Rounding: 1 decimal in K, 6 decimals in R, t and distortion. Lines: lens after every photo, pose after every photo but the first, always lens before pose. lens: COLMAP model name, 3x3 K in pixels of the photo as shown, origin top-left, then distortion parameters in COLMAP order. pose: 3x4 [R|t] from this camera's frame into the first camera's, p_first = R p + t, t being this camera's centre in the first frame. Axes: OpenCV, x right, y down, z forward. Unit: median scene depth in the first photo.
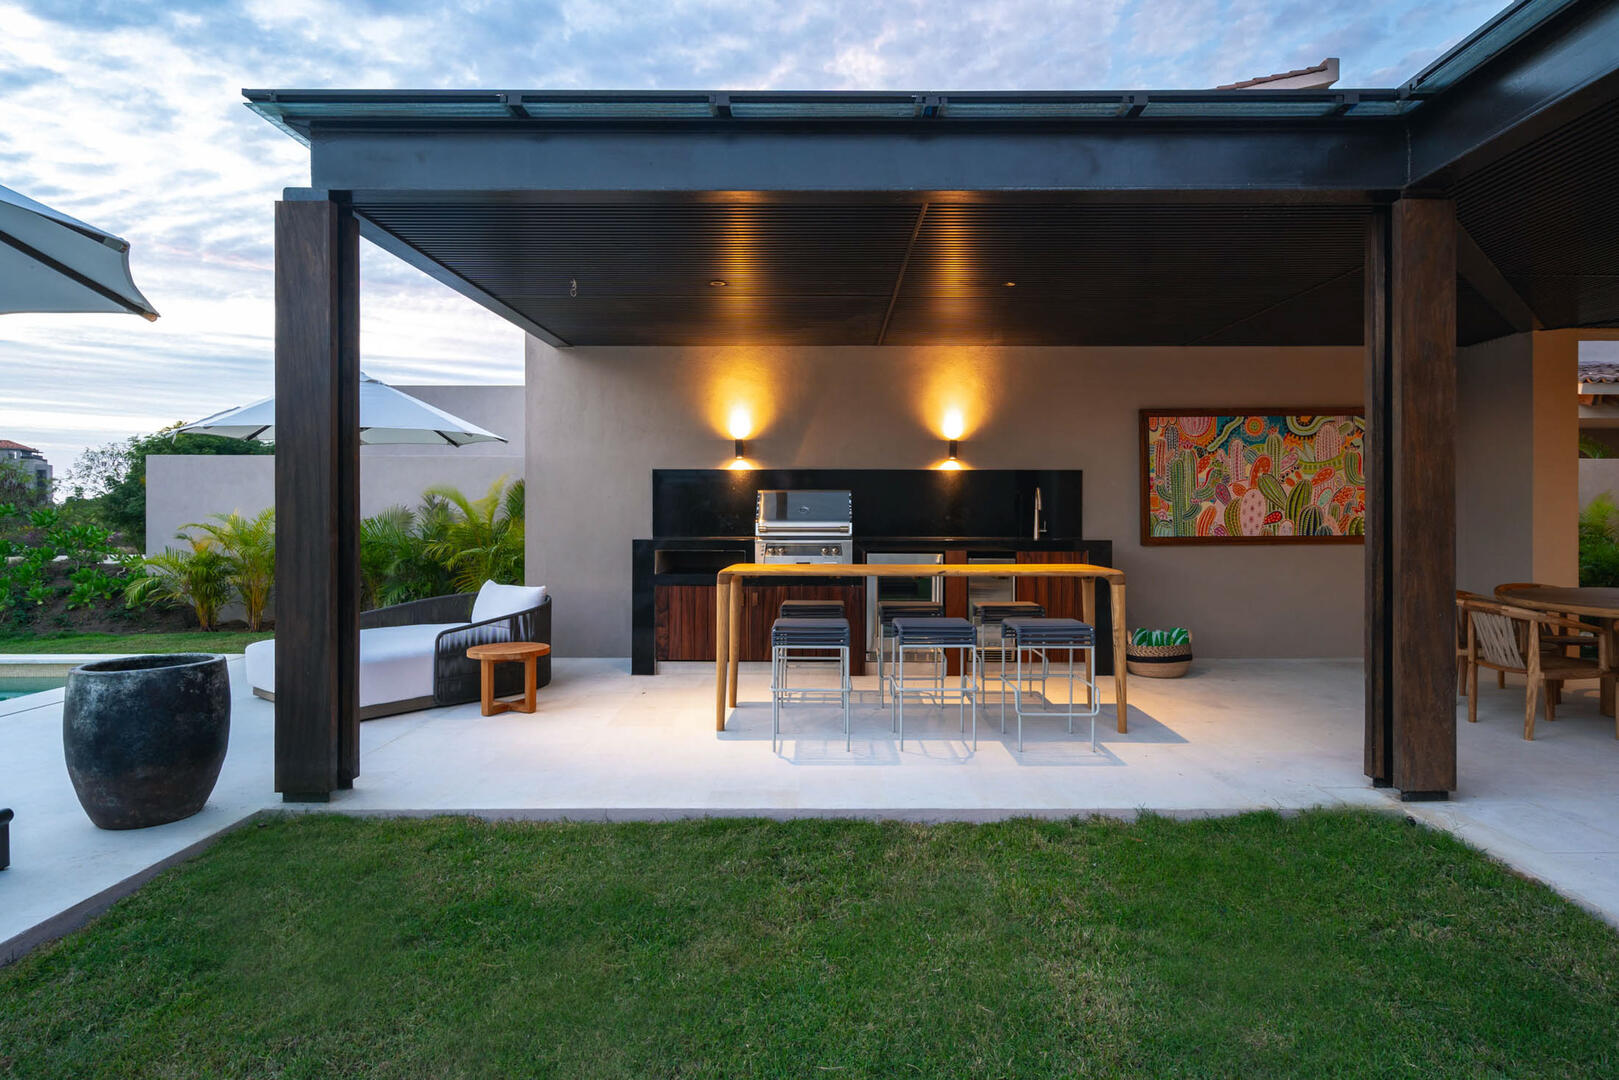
lens RADIAL K [[869.6, 0, 818.9], [0, 869.6, 506.6], [0, 0, 1]] dist [0.001452, -0.000450]
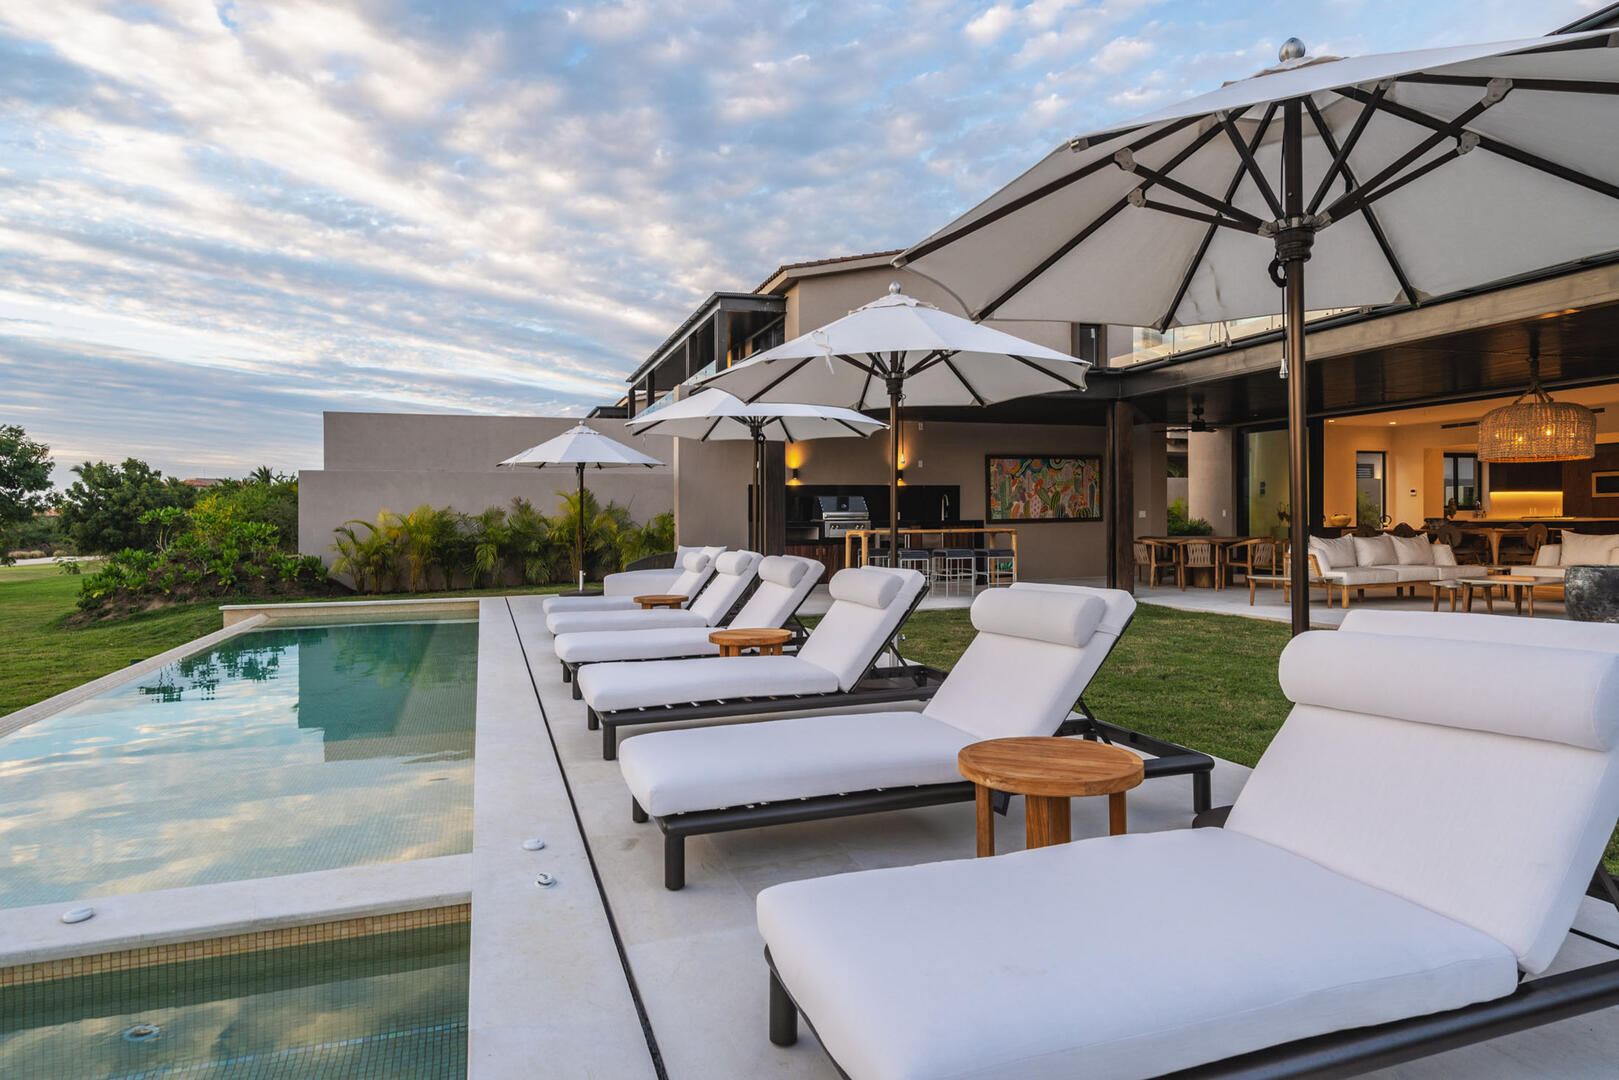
lens RADIAL K [[916.4, 0, 806.9], [0, 916.4, 519.7], [0, 0, 1]] dist [0.013469, -0.002058]
pose [[0.942561, -0.009987, 0.333886, -0.776450], [0.006097, 0.999901, 0.012699, 0.007217], [-0.333980, -0.009934, 0.942528, -0.903170]]
